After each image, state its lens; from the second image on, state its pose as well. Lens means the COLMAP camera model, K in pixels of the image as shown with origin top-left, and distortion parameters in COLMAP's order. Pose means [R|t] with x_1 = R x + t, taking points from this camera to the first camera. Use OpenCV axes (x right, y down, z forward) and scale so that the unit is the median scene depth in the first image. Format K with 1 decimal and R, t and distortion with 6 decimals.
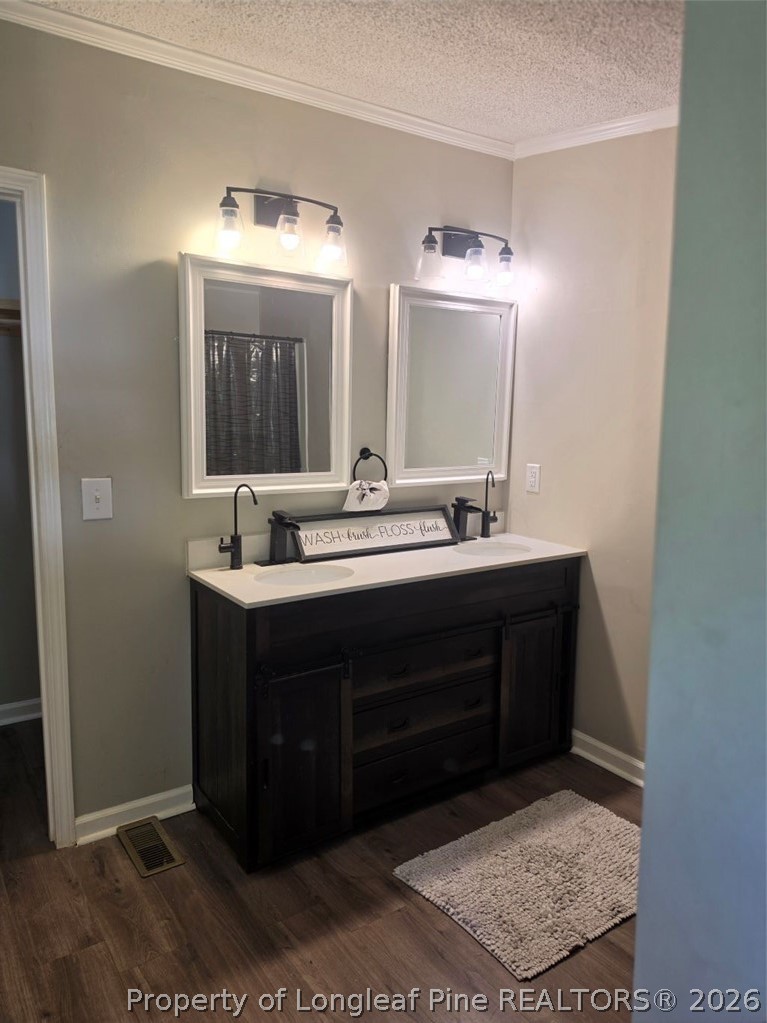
lens RADIAL K [[733.2, 0, 383.5], [0, 733.2, 511.5], [0, 0, 1]] dist [0.016036, -0.007352]
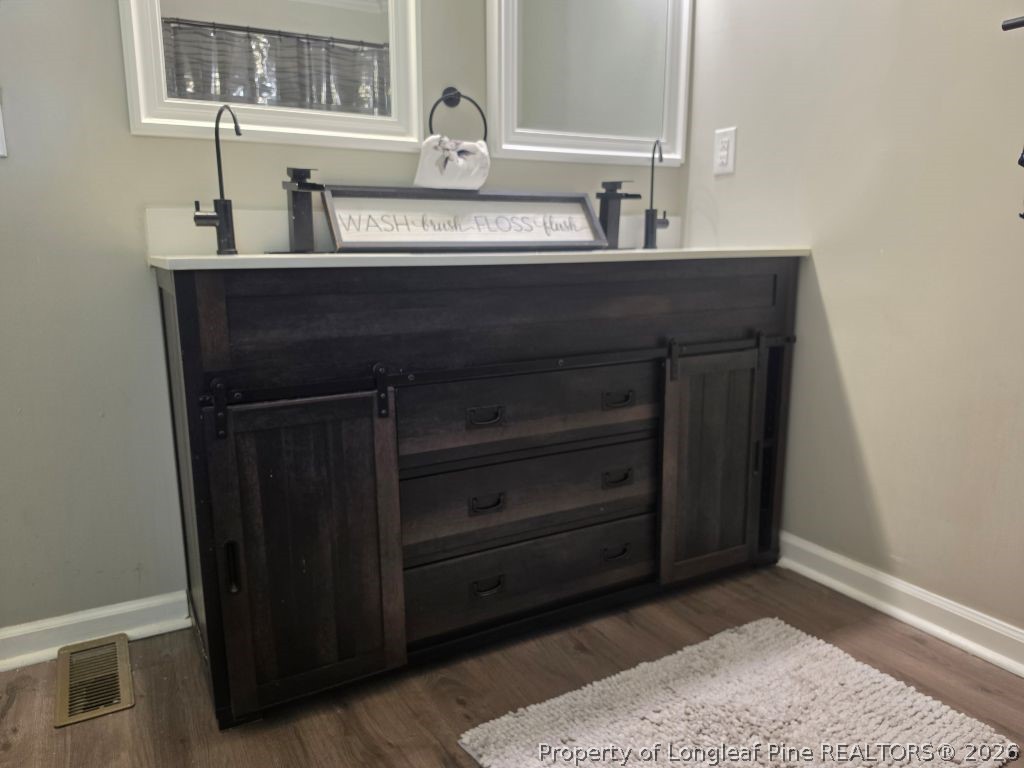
lens RADIAL K [[733.9, 0, 485.1], [0, 733.9, 412.1], [0, 0, 1]] dist [0.016036, -0.007352]
pose [[0.991614, -0.003978, -0.129177, 0.091386], [0.014347, 0.996737, 0.079438, 0.152757], [0.128439, -0.080625, 0.988435, 0.368264]]
